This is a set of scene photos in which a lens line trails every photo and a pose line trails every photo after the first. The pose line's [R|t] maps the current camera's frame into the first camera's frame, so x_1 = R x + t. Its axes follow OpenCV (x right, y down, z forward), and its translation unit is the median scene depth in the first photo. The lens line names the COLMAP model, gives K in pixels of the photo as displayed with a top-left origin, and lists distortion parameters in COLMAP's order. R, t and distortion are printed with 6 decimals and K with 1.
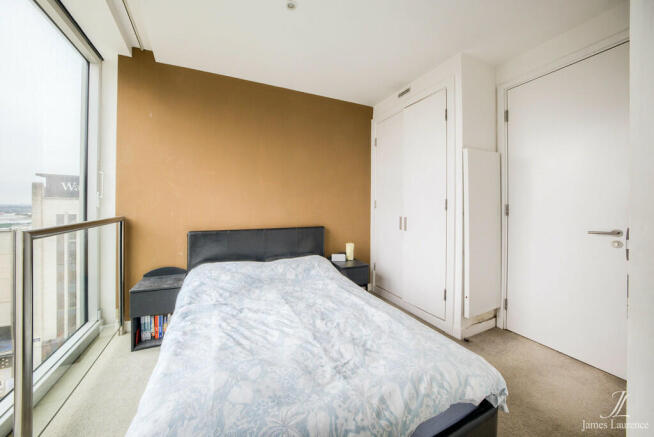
lens RADIAL K [[228.7, 0, 325.9], [0, 228.7, 205.6], [0, 0, 1]] dist [-0.010319, -0.000070]
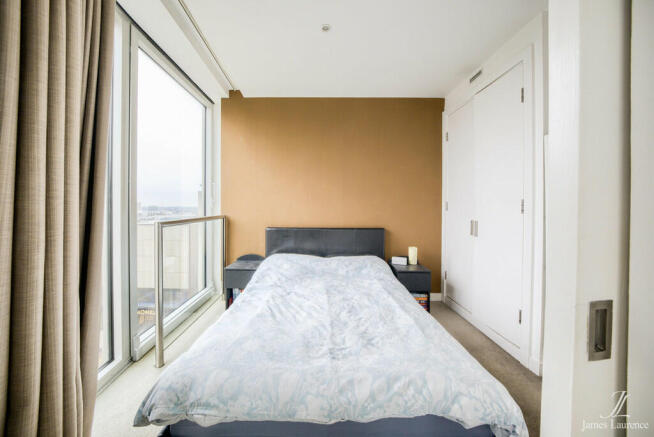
lens RADIAL K [[228.3, 0, 324.7], [0, 228.3, 209.2], [0, 0, 1]] dist [-0.000248, 0.000054]
pose [[0.913735, 0.006081, -0.406265, 0.271049], [-0.002439, 0.999952, 0.009481, -0.001099], [0.406303, -0.007672, 0.913706, -0.032204]]
